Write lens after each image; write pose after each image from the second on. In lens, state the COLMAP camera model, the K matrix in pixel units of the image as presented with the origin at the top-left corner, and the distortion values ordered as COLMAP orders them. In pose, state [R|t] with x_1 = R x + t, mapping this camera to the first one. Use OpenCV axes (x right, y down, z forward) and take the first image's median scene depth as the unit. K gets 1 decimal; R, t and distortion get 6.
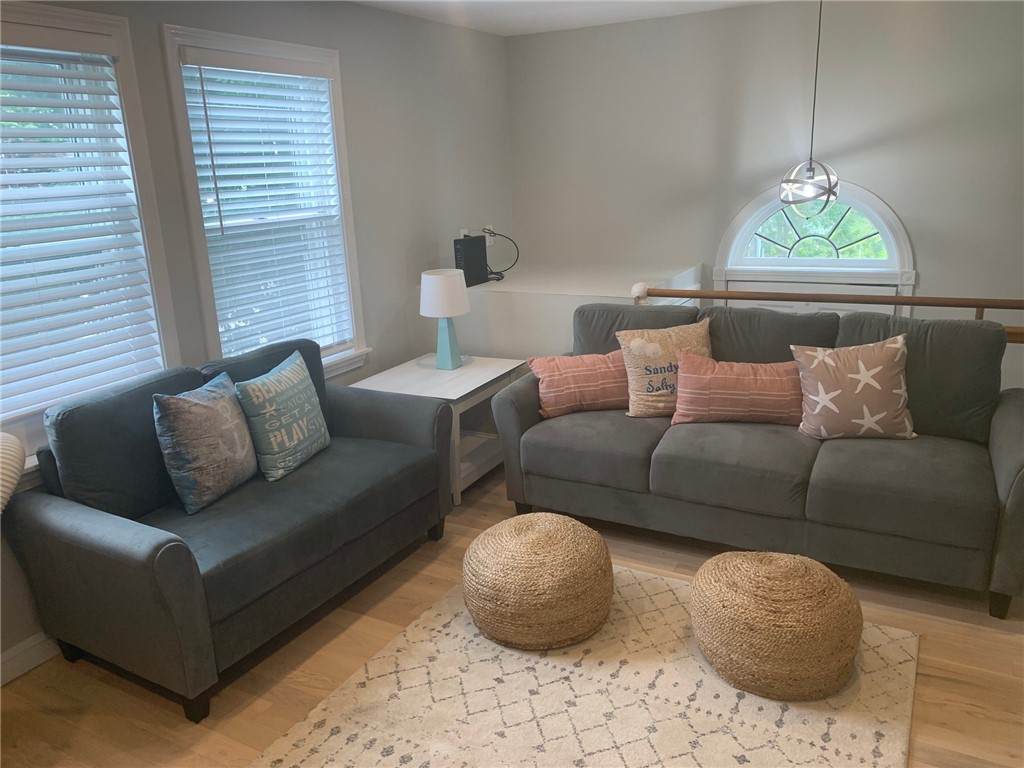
lens RADIAL K [[766.8, 0, 510.9], [0, 766.8, 380.1], [0, 0, 1]] dist [0.009646, 0.003589]
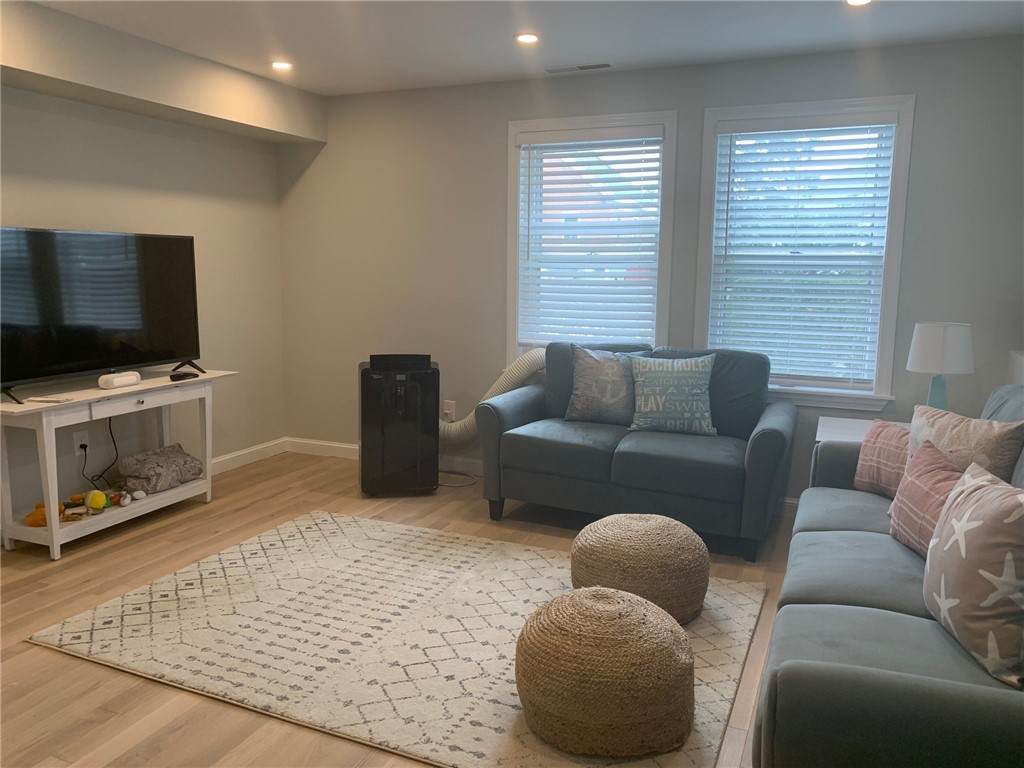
lens RADIAL K [[766.8, 0, 511.3], [0, 766.8, 386.1], [0, 0, 1]] dist [0.009646, 0.003589]
pose [[0.090384, 0.194839, -0.976662, 1.056619], [-0.279721, 0.946166, 0.162869, -0.115179], [0.955817, 0.258472, 0.140018, 0.621954]]
